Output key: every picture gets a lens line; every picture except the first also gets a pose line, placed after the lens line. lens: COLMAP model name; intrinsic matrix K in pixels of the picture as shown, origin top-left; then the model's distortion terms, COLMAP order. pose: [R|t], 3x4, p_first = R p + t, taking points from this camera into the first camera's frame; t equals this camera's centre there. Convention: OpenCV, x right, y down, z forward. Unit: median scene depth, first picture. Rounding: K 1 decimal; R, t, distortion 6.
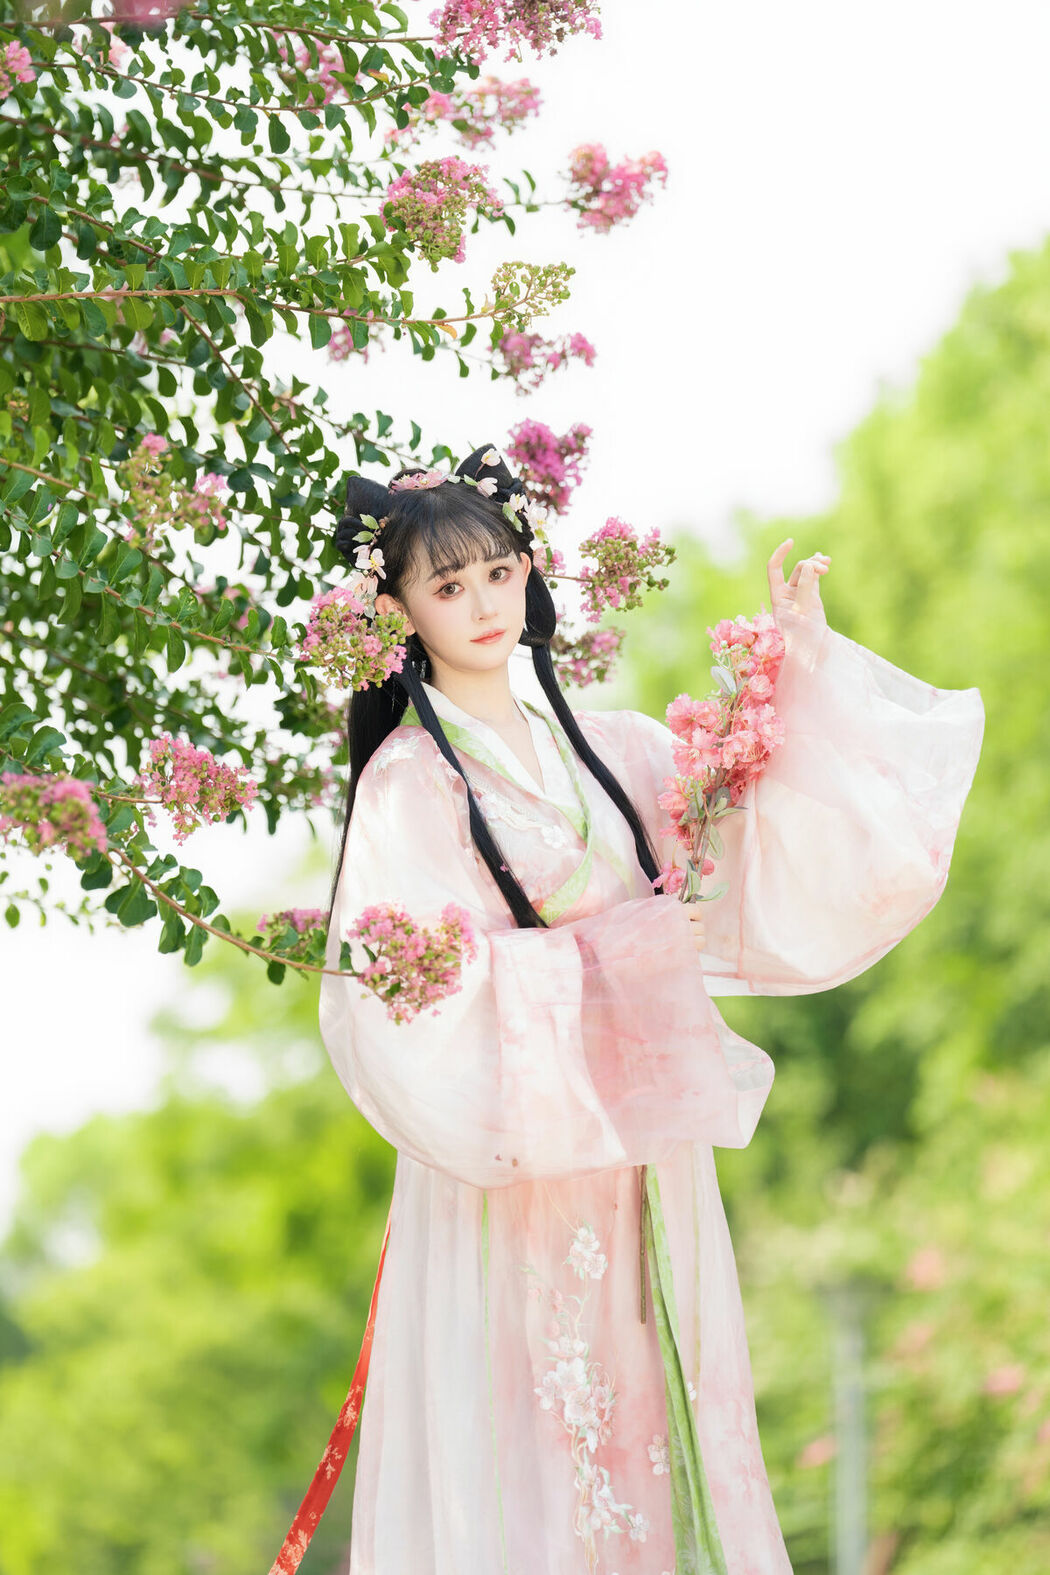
lens RADIAL K [[7236.6, 0, 528.4], [0, 7236.6, 799.3], [0, 0, 1]] dist [0.670204, 0.000000]
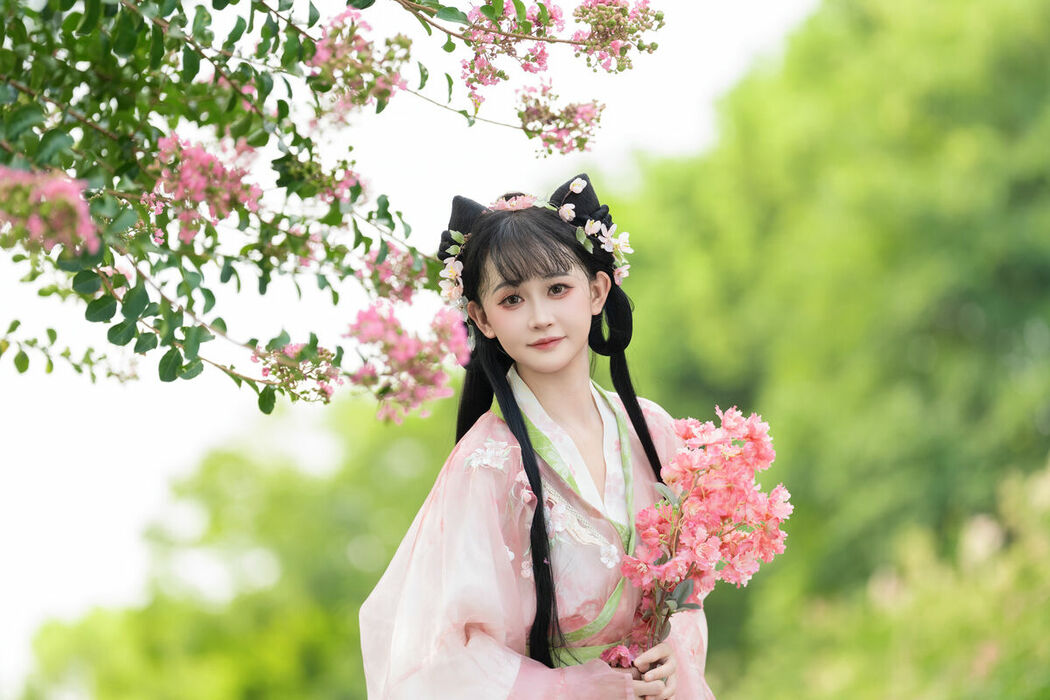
lens RADIAL K [[5549.5, 0, 525.3], [0, 5549.5, 351.4], [0, 0, 1]] dist [0.263891, 0.000000]
pose [[0.998387, 0.054732, 0.015078, -0.008182], [-0.054613, 0.998474, -0.008155, 0.018734], [-0.015502, 0.007318, 0.999853, 0.167665]]
